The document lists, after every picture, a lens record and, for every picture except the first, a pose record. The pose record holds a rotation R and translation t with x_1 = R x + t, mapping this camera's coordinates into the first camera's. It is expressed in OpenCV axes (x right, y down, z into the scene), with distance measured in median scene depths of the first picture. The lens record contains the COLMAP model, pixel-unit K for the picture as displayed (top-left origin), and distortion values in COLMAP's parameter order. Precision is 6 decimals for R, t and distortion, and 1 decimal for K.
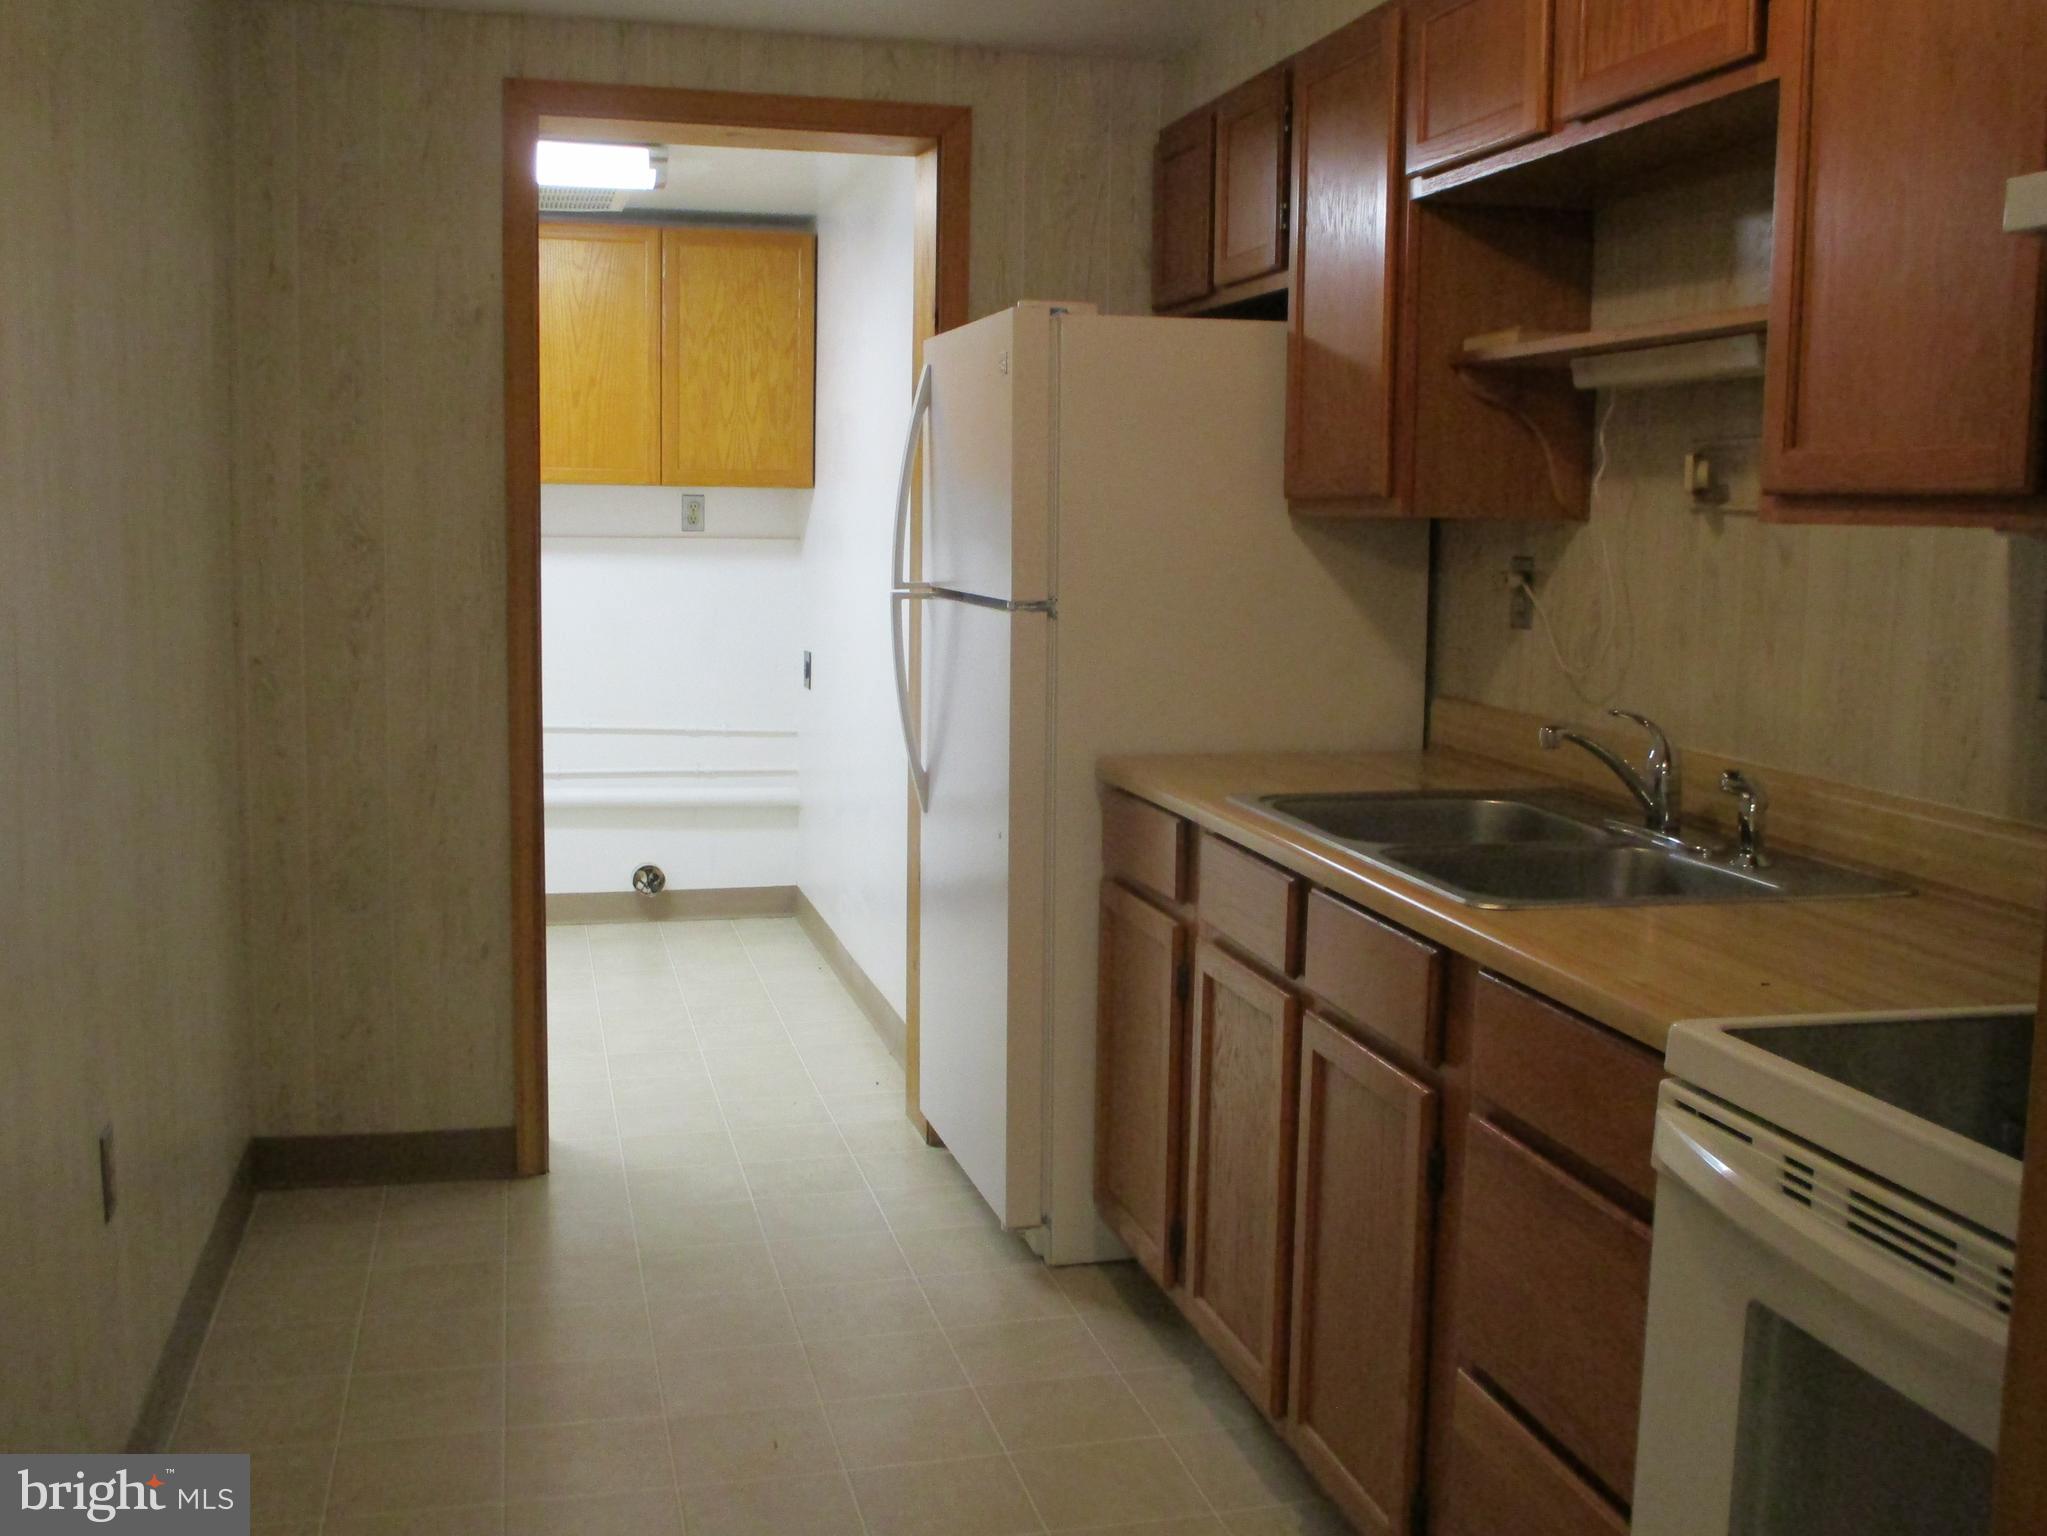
lens RADIAL K [[2078.8, 0, 1019.8], [0, 2078.8, 768.4], [0, 0, 1]] dist [-0.041758, 0.000000]
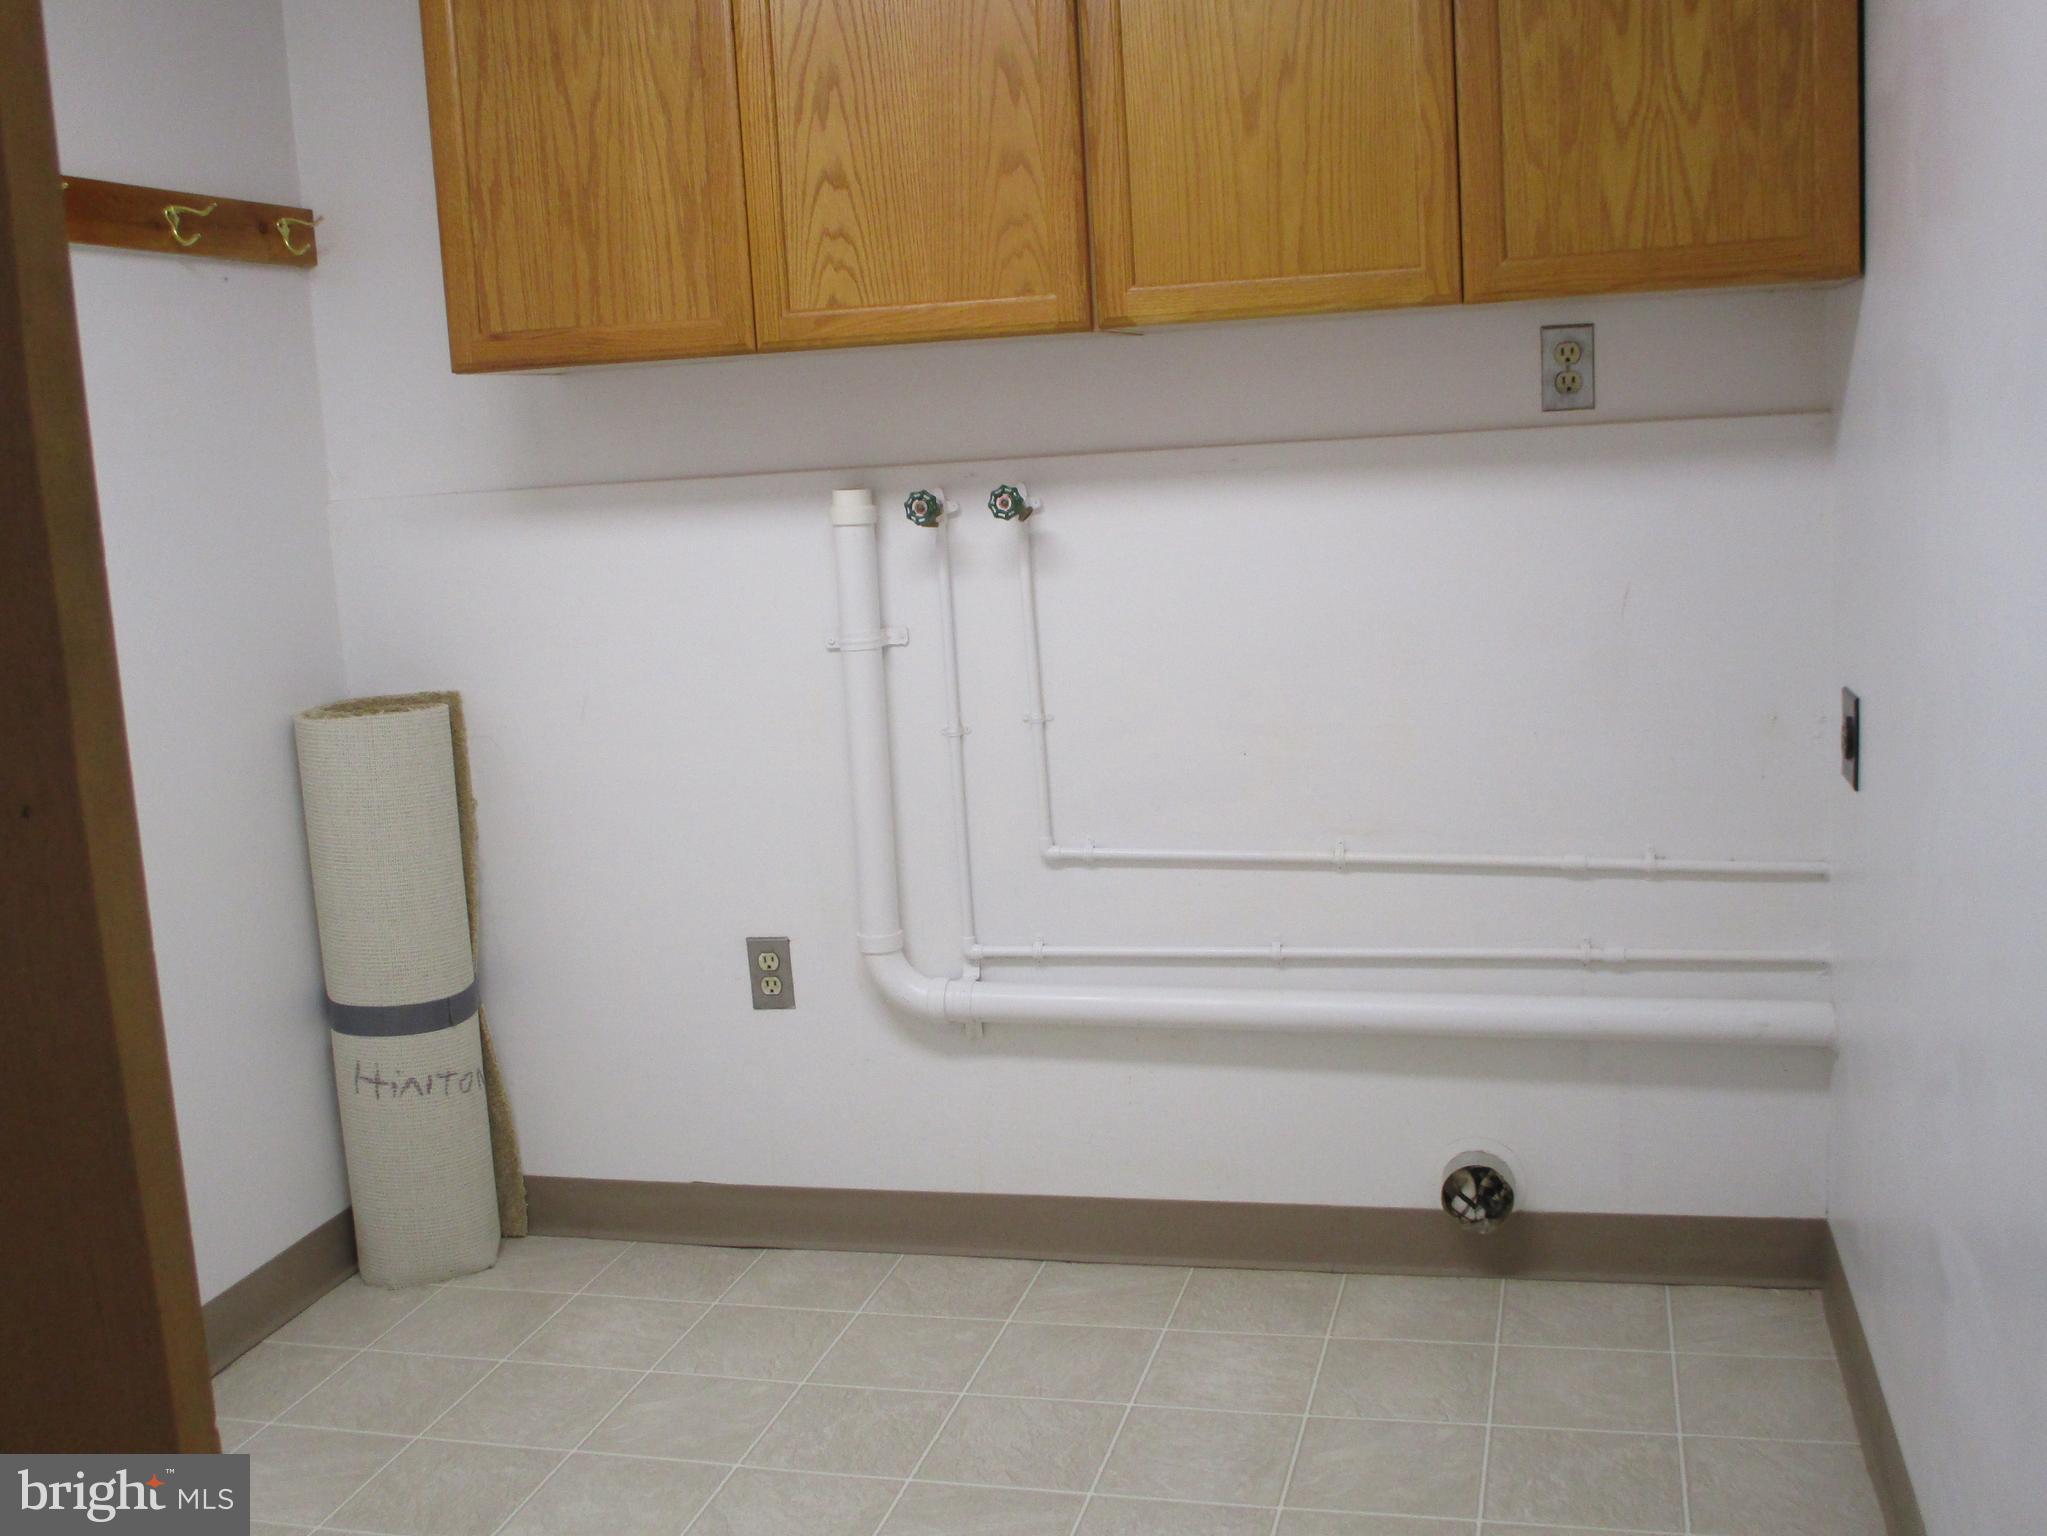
lens RADIAL K [[2078.8, 0, 1019.4], [0, 2078.8, 758.0], [0, 0, 1]] dist [-0.041758, 0.000000]
pose [[0.870596, 0.009417, -0.491908, -0.045844], [0.013978, 0.998940, 0.043863, -0.063773], [0.491799, -0.045063, 0.869542, 0.576196]]
